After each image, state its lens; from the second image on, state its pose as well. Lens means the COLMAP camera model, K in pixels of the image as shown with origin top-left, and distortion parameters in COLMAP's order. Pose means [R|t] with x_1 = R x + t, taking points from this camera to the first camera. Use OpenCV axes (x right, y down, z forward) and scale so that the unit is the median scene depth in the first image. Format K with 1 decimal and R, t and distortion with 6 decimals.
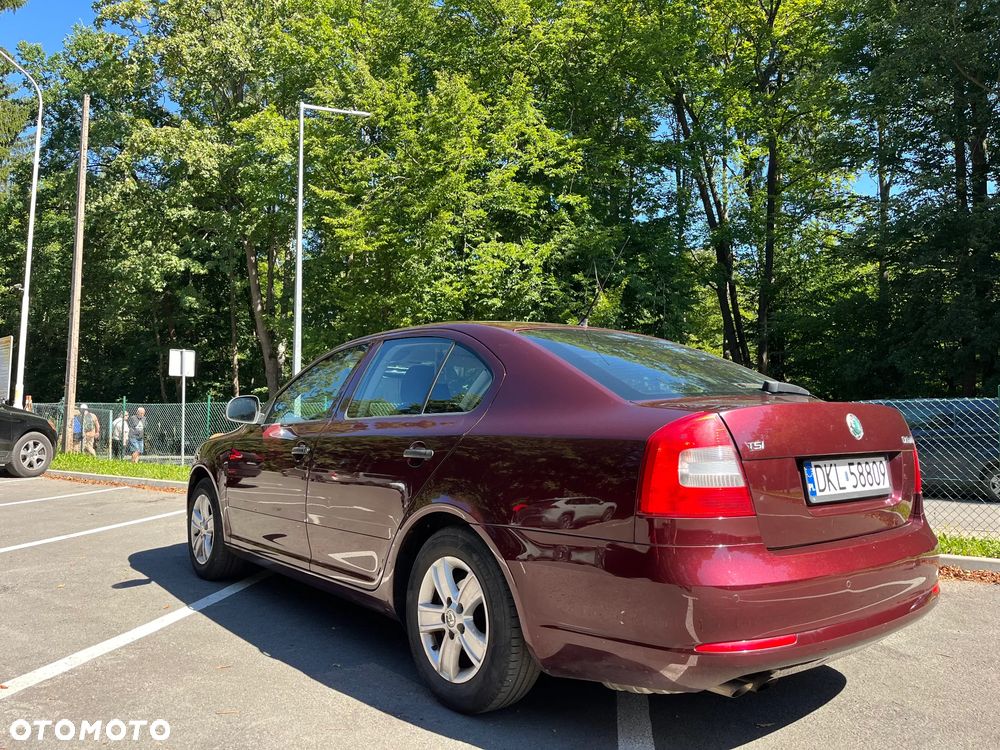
lens RADIAL K [[769.2, 0, 491.5], [0, 769.2, 371.0], [0, 0, 1]] dist [0.066191, -0.099704]
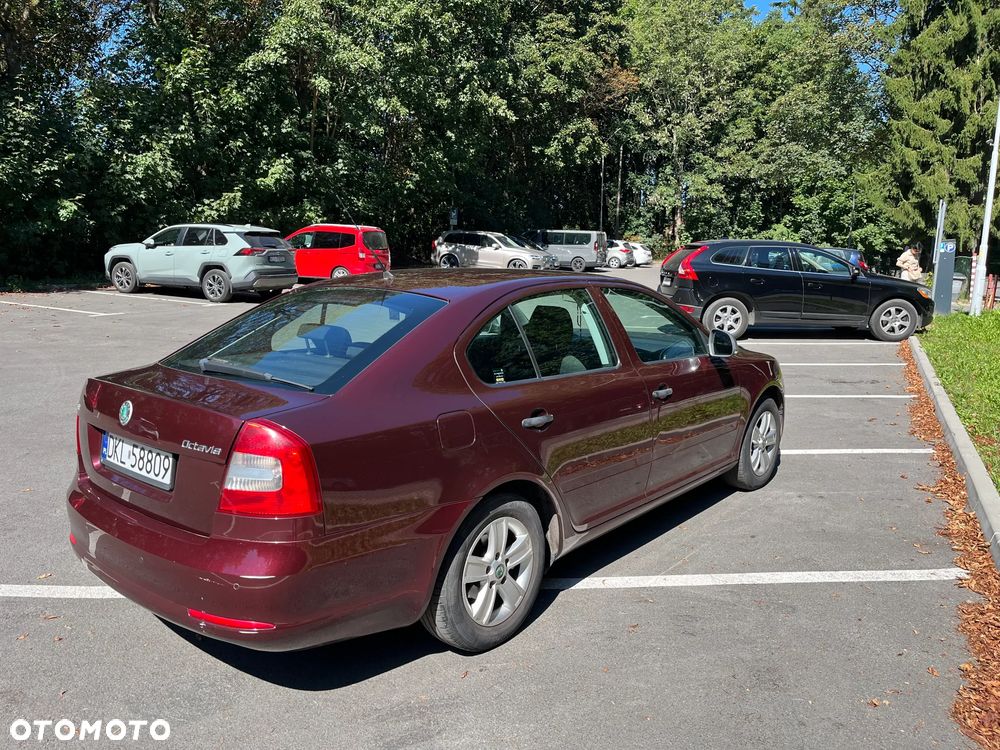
lens RADIAL K [[769.4, 0, 502.2], [0, 769.4, 372.8], [0, 0, 1]] dist [0.067851, -0.102321]
pose [[0.195880, 0.160354, -0.967428, 0.235535], [0.047729, 0.983812, 0.172733, -0.021305], [0.979466, -0.080009, 0.185056, 0.192793]]
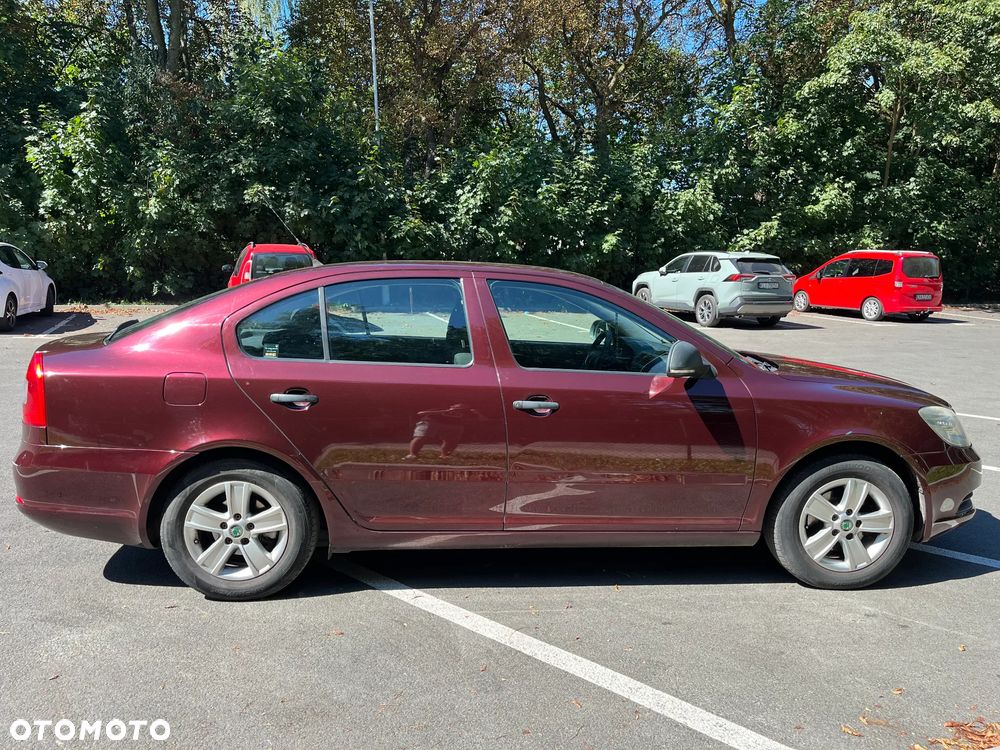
lens RADIAL K [[769.4, 0, 502.2], [0, 769.4, 372.8], [0, 0, 1]] dist [0.067851, -0.102321]
pose [[-0.576113, 0.094595, -0.811878, 0.183943], [0.034396, 0.995206, 0.091548, 0.000389], [0.816646, 0.024816, -0.576605, 0.383413]]
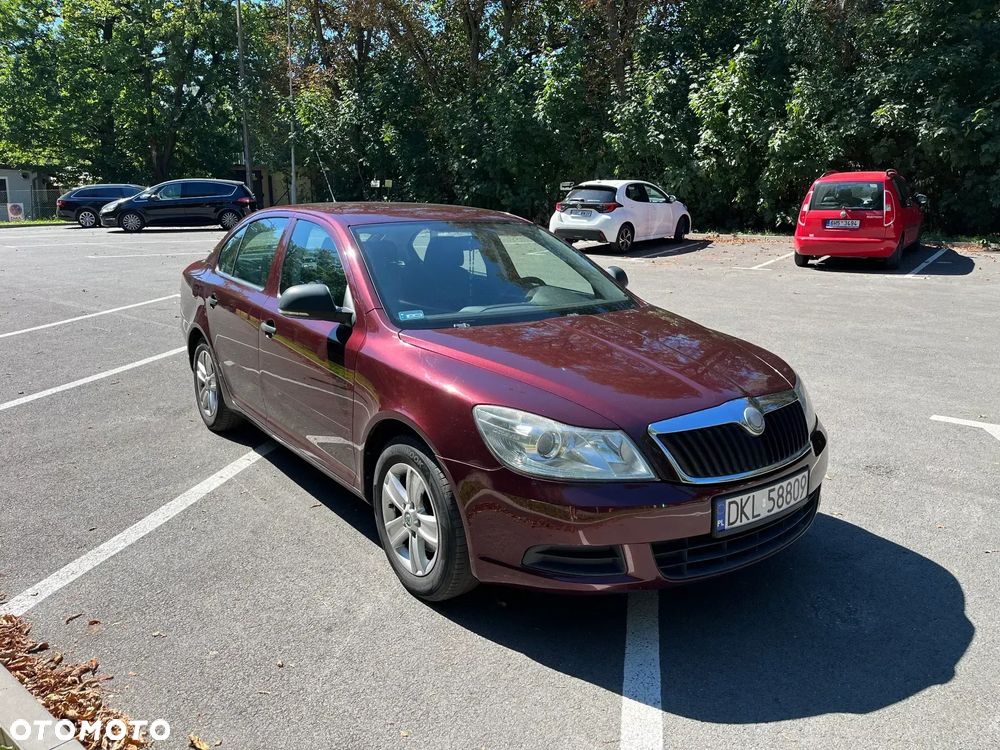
lens RADIAL K [[753.8, 0, 500.0], [0, 753.8, 375.0], [0, 0, 1]] dist [0.062563, -0.089638]
pose [[-0.998399, -0.018601, 0.053426, -0.065203], [-0.009219, 0.985269, 0.170760, 0.003171], [-0.055815, 0.169994, -0.983863, 0.496072]]
